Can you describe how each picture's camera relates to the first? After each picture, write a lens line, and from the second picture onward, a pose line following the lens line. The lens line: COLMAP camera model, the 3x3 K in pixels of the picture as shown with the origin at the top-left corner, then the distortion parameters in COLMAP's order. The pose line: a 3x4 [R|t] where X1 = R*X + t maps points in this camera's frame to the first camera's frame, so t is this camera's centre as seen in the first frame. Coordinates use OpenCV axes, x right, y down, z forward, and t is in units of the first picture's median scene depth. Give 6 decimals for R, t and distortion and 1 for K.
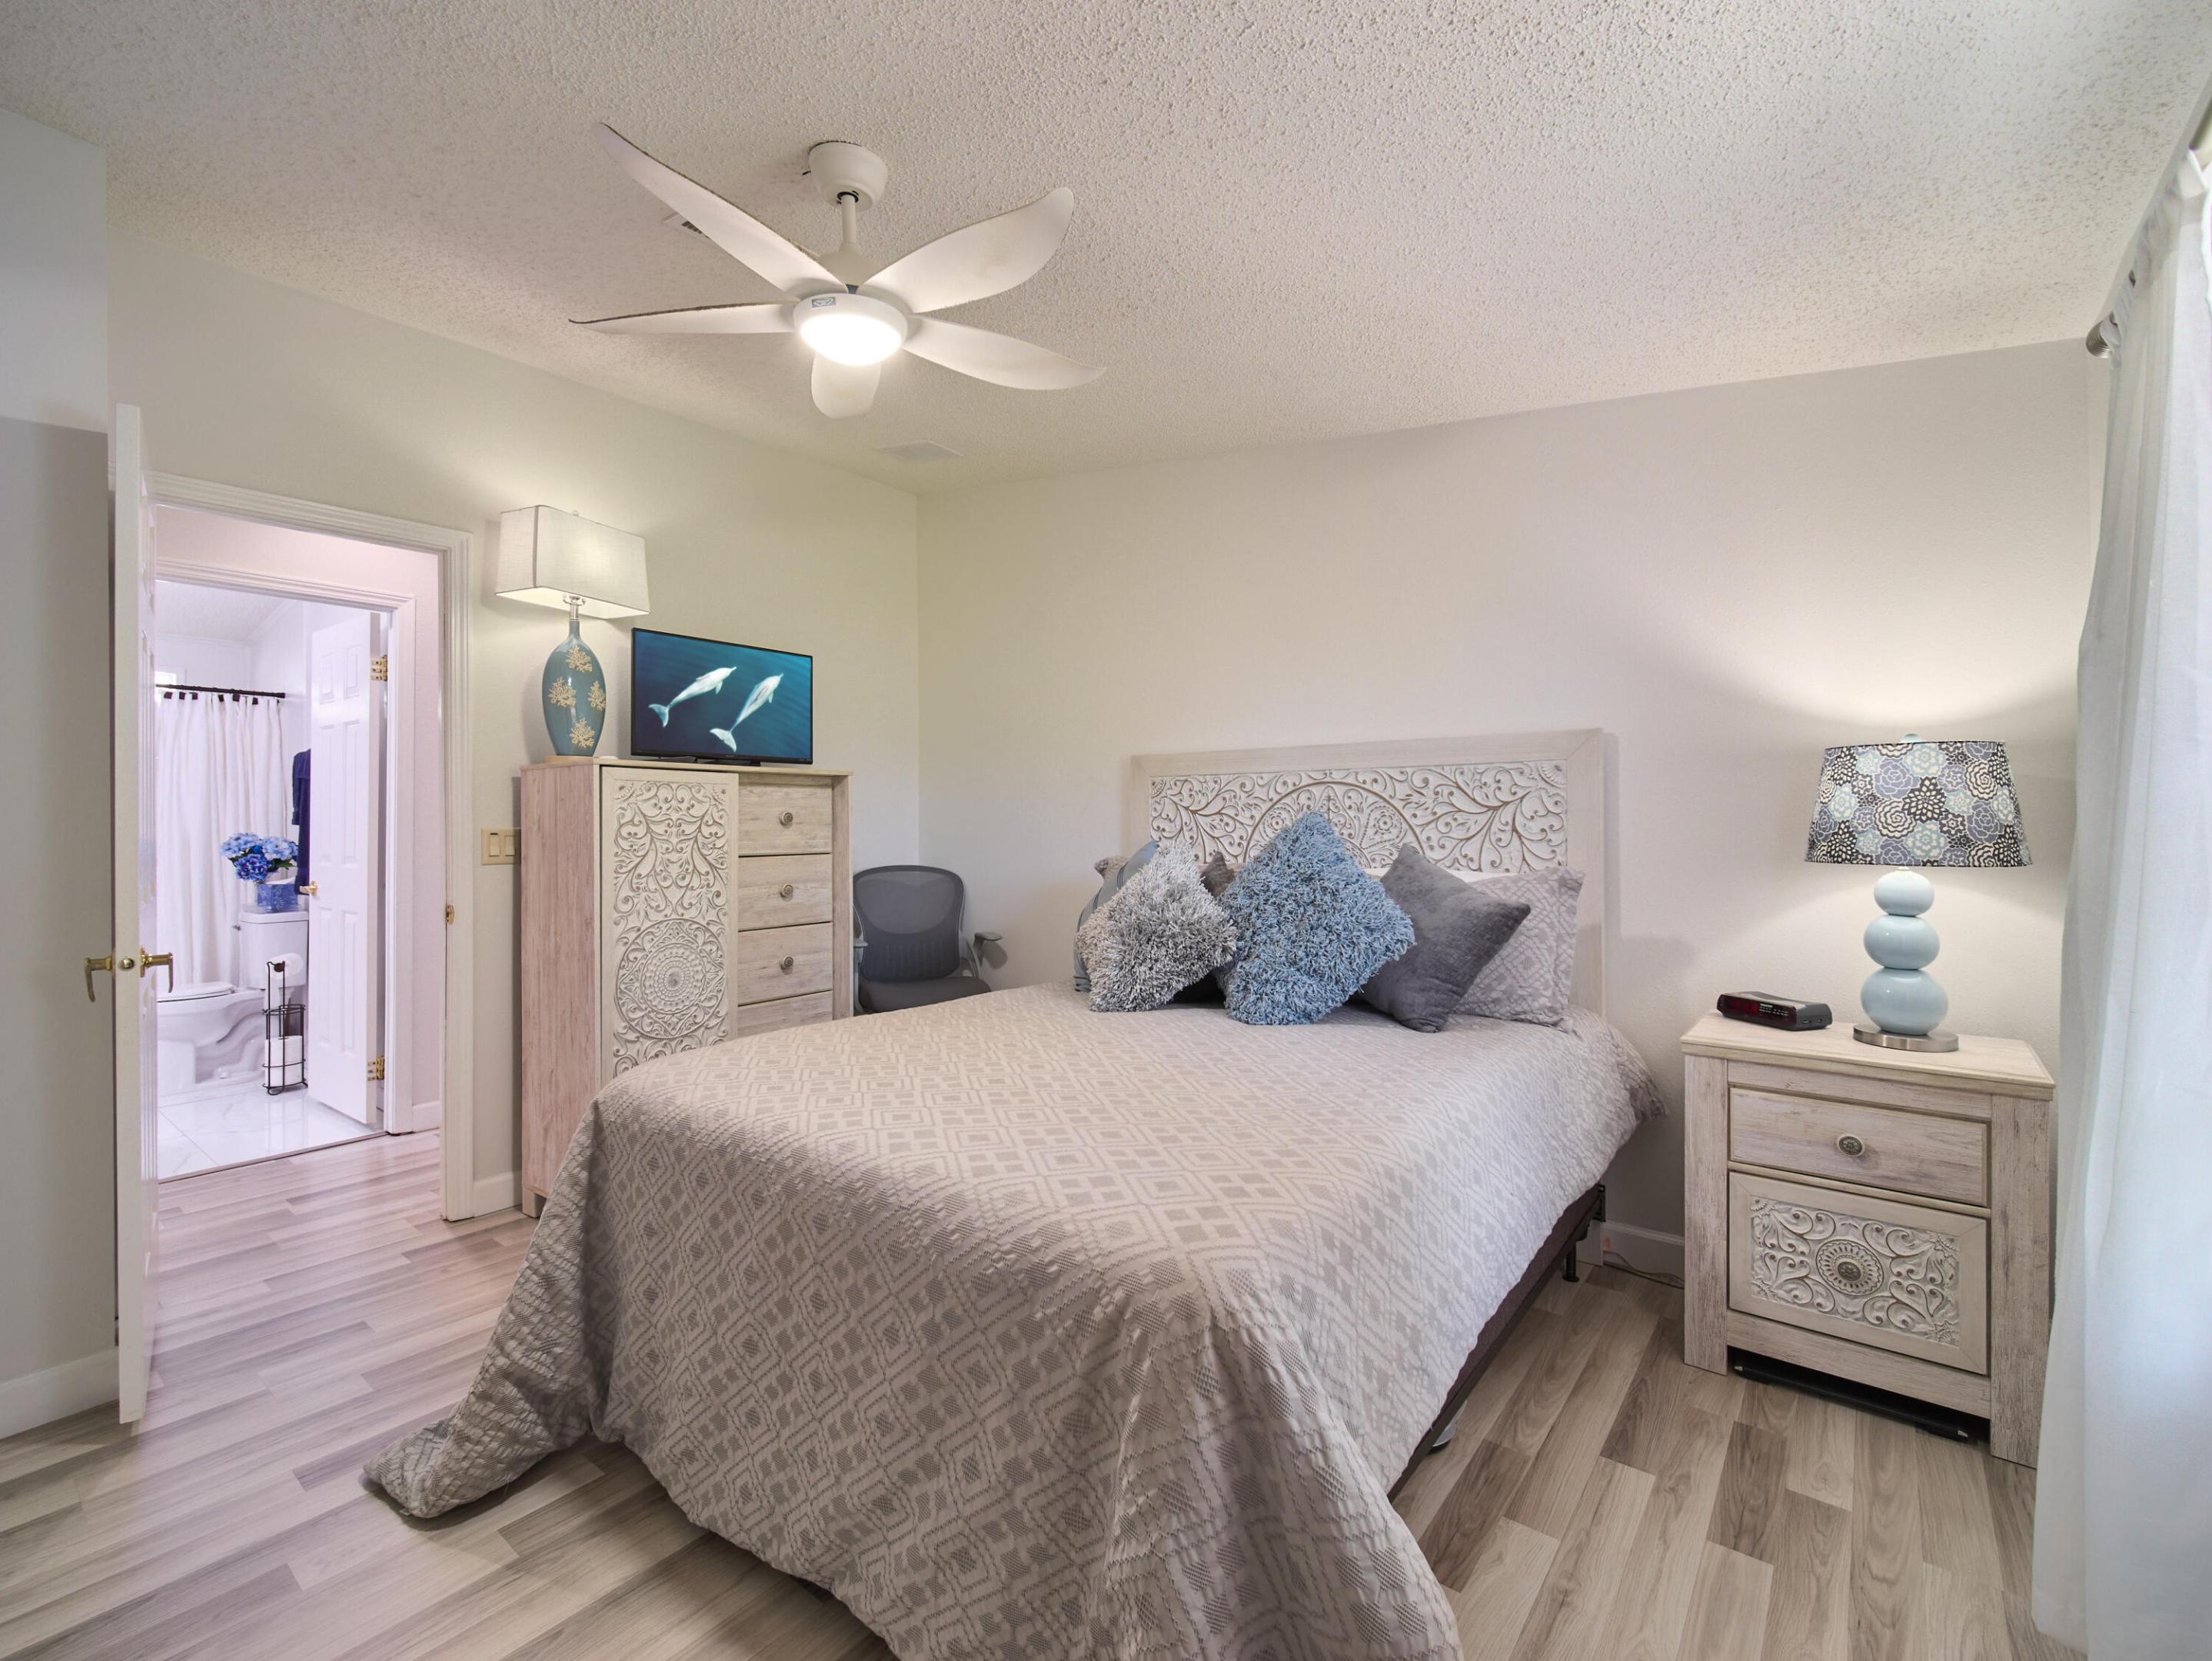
lens RADIAL K [[983.1, 0, 1108.8], [0, 983.1, 822.0], [0, 0, 1]] dist [0.000270, -0.000815]
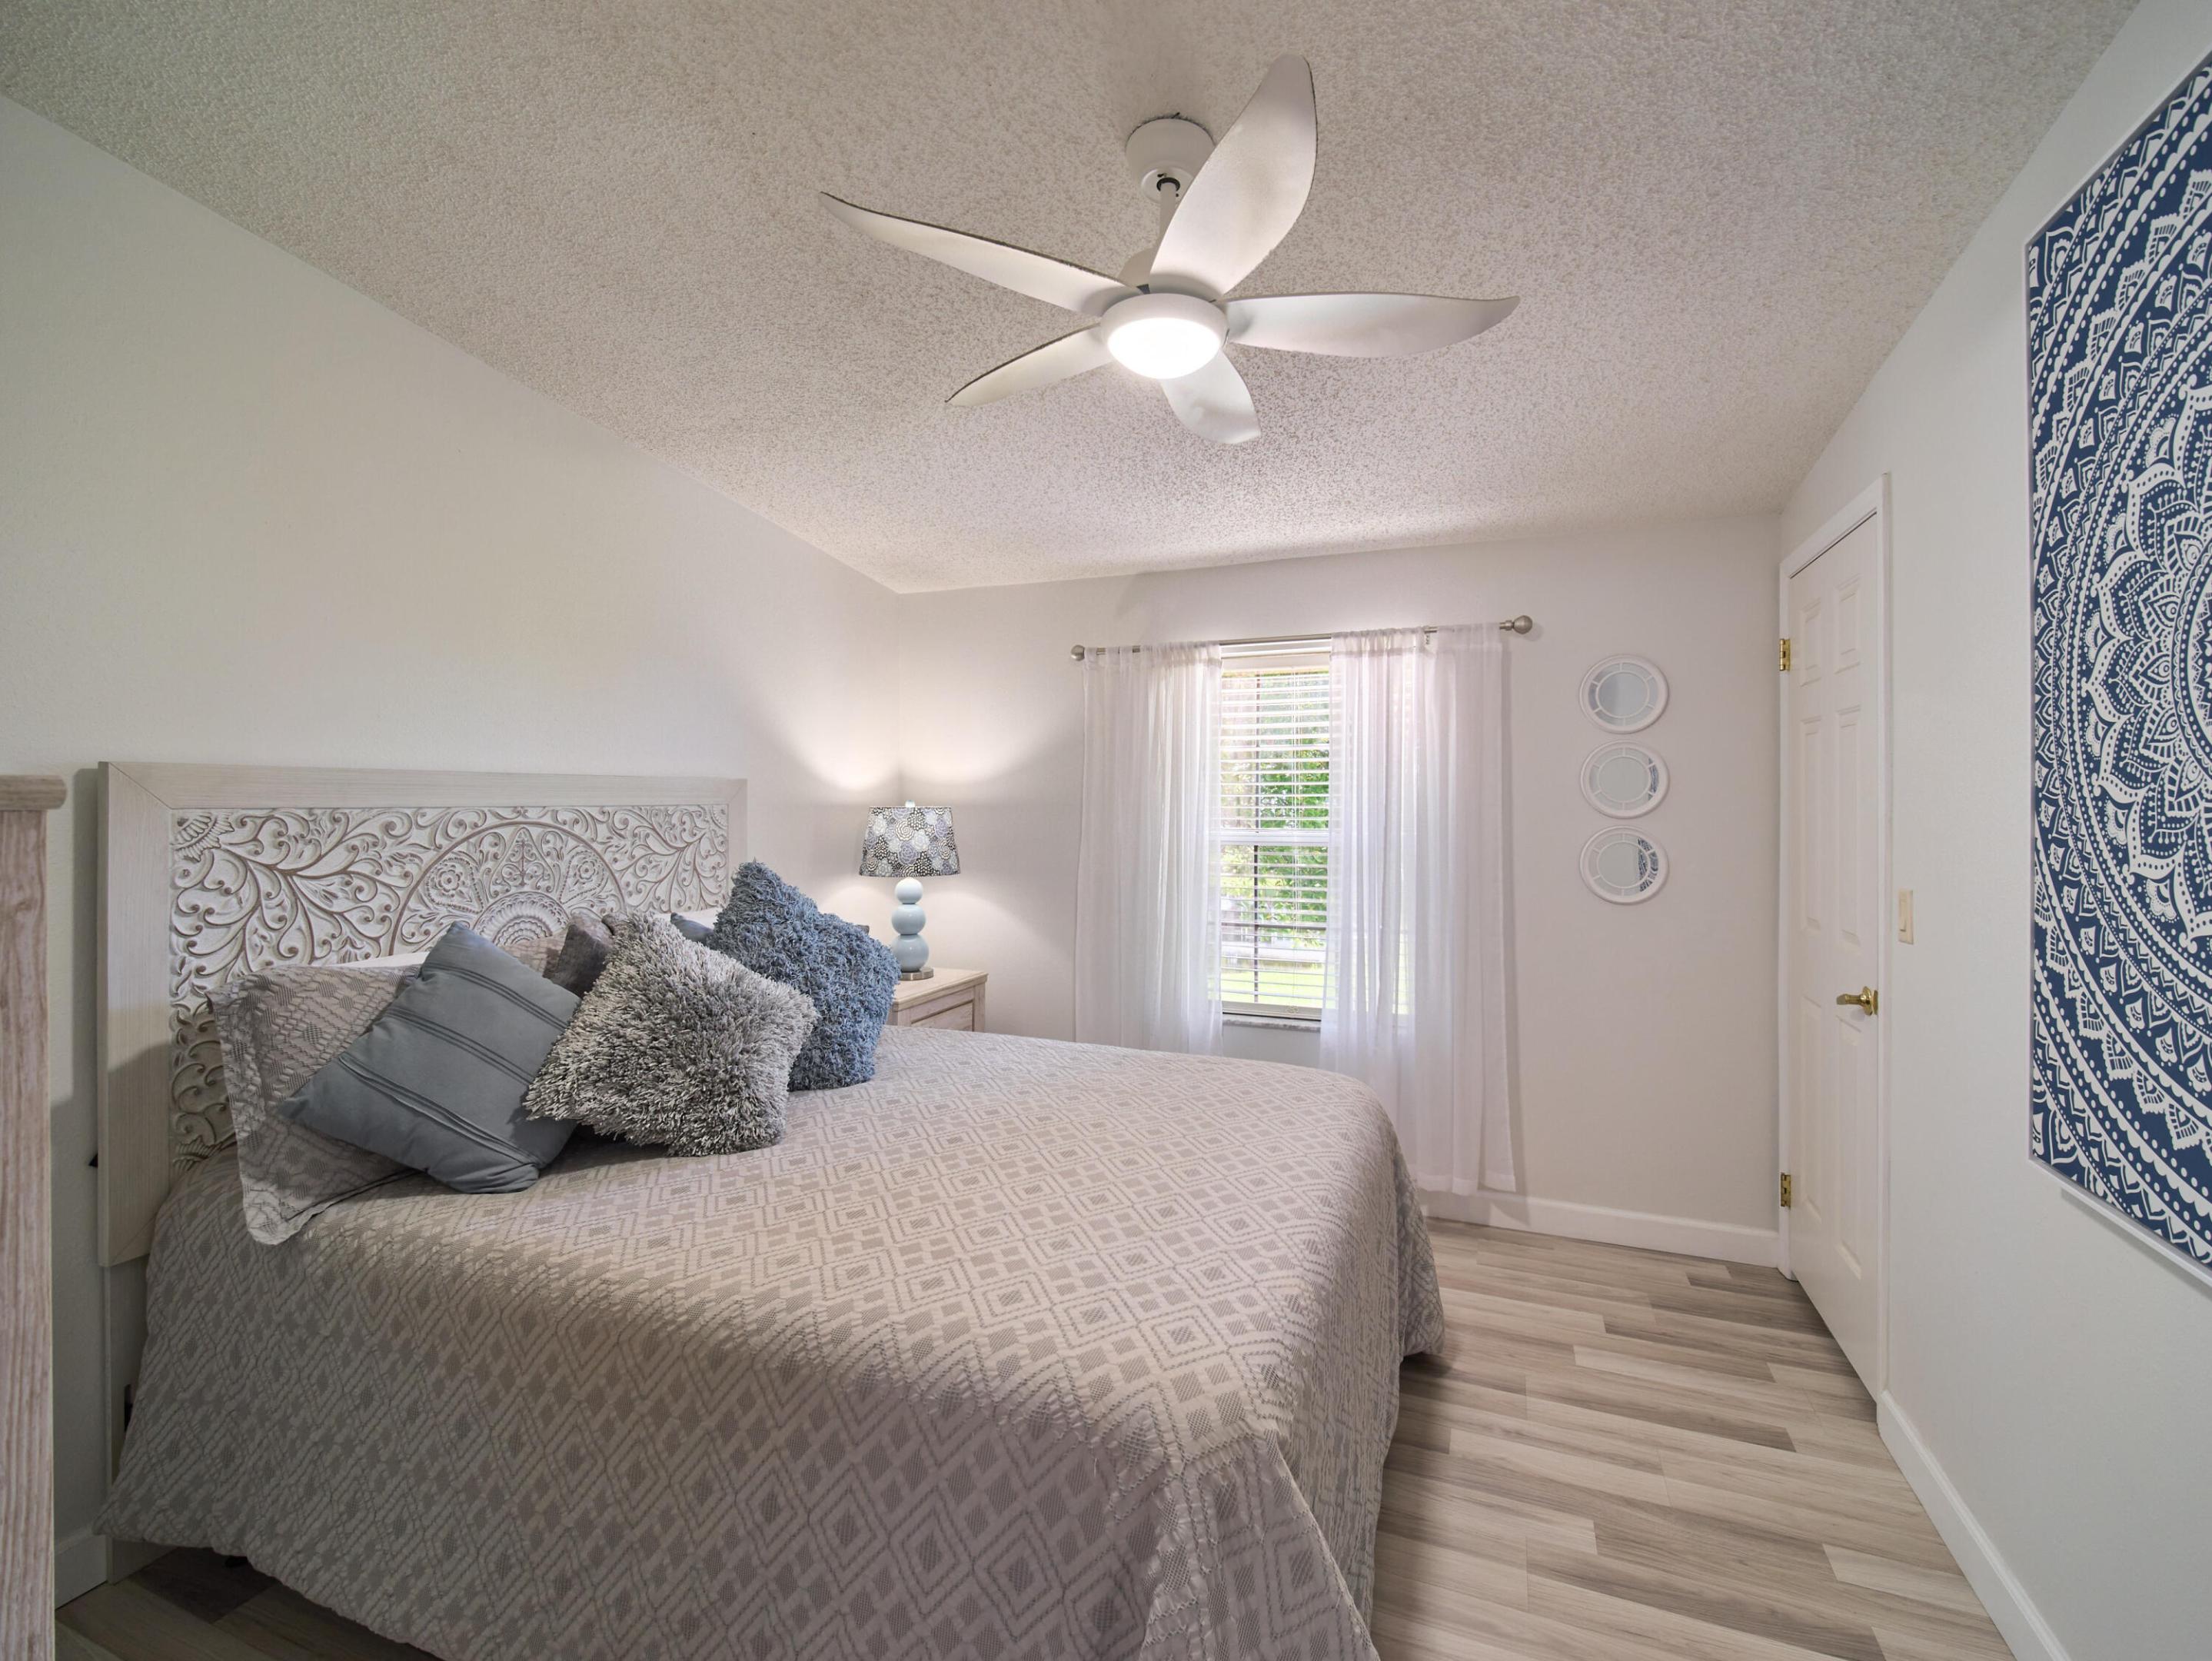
lens RADIAL K [[983.1, 0, 1102.3], [0, 983.1, 817.5], [0, 0, 1]] dist [0.000270, -0.000815]
pose [[-0.271009, -0.010121, 0.962524, -0.632610], [0.003682, 0.999927, 0.011551, -0.050769], [-0.962570, 0.006675, -0.270952, 0.755809]]
